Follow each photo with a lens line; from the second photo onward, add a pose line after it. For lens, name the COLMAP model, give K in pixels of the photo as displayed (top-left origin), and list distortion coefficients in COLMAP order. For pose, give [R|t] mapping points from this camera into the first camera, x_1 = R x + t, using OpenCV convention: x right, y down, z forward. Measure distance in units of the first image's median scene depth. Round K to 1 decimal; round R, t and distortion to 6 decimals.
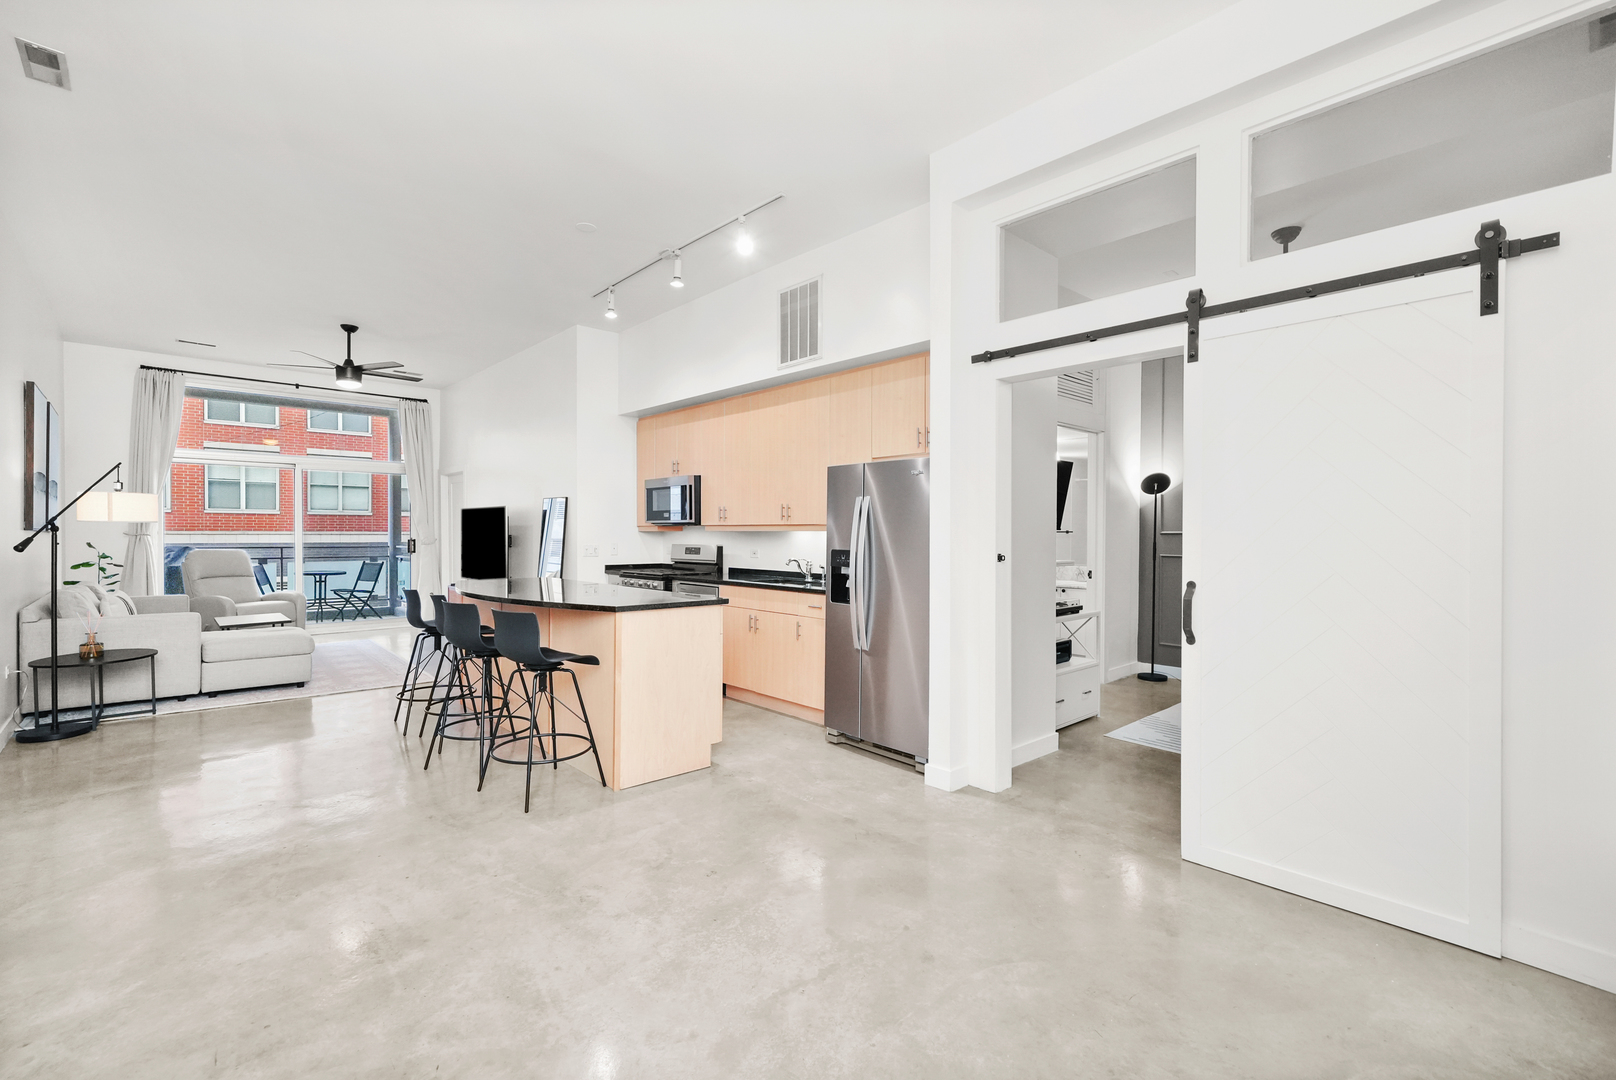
lens RADIAL K [[712.4, 0, 804.7], [0, 712.4, 539.0], [0, 0, 1]] dist [0.007751, 0.001307]
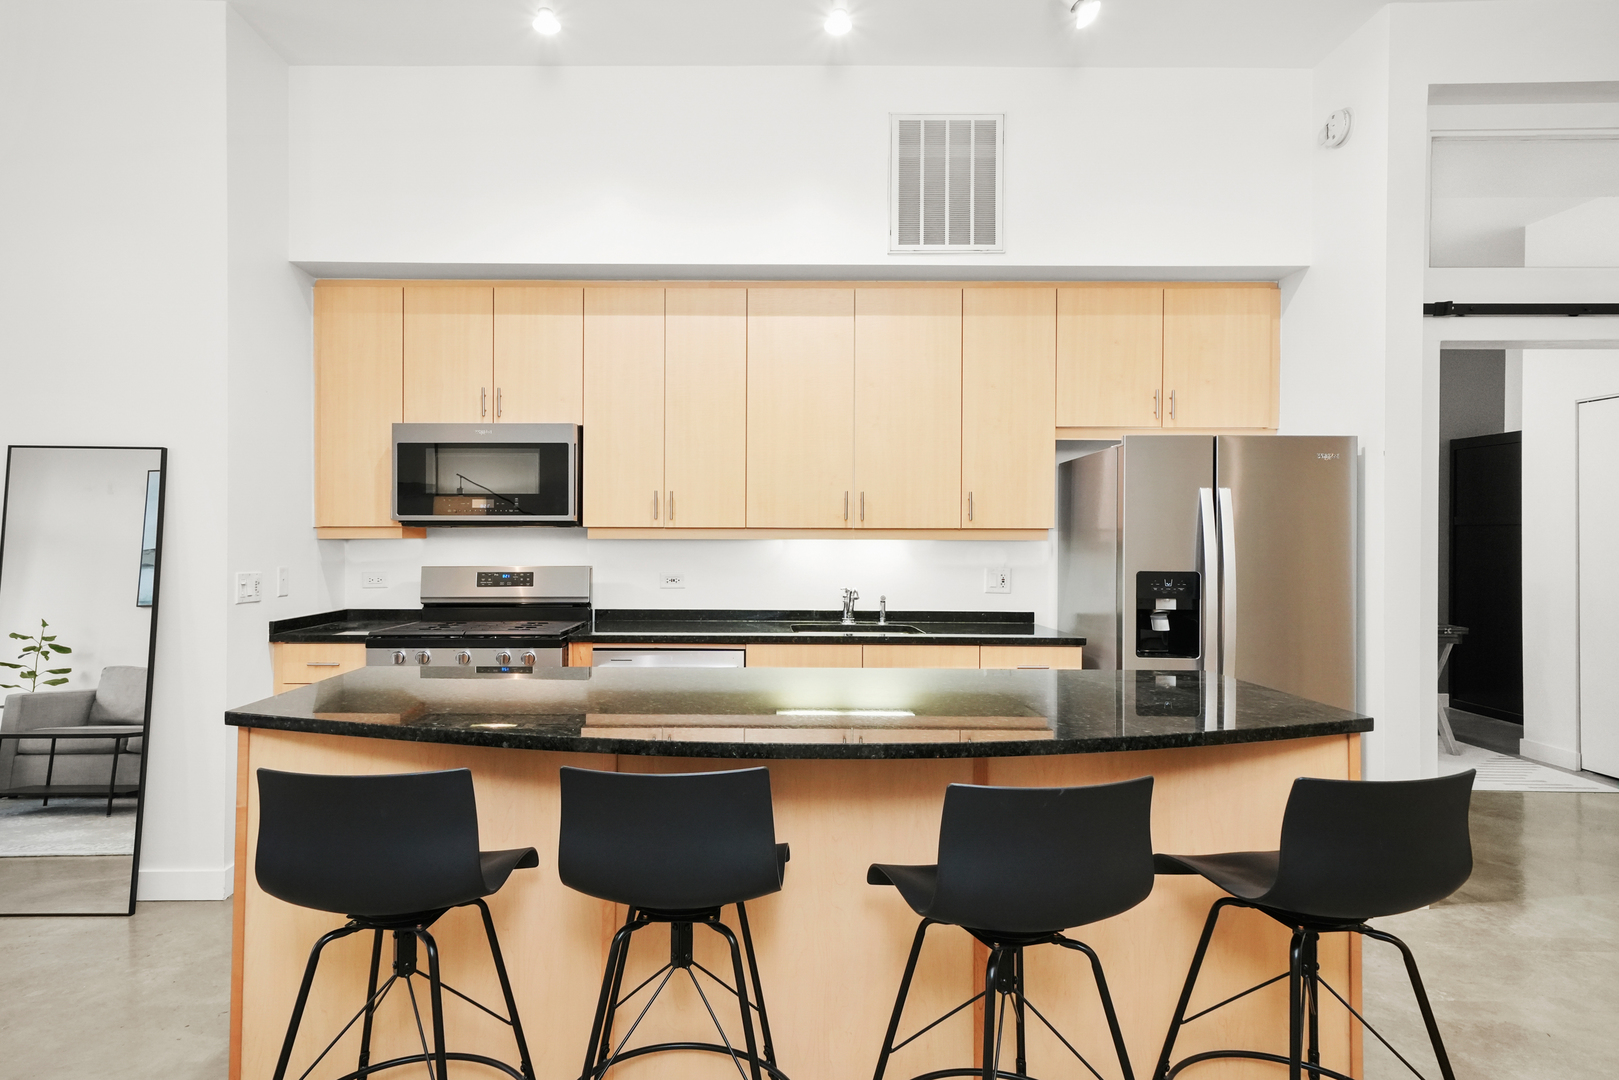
lens RADIAL K [[832.8, 0, 818.5], [0, 832.8, 549.8], [0, 0, 1]] dist [-0.001407, 0.004230]
pose [[0.674720, -0.008801, 0.738021, -0.433313], [0.006303, 0.999961, 0.006162, -0.005917], [-0.738047, 0.000494, 0.674750, 0.460603]]
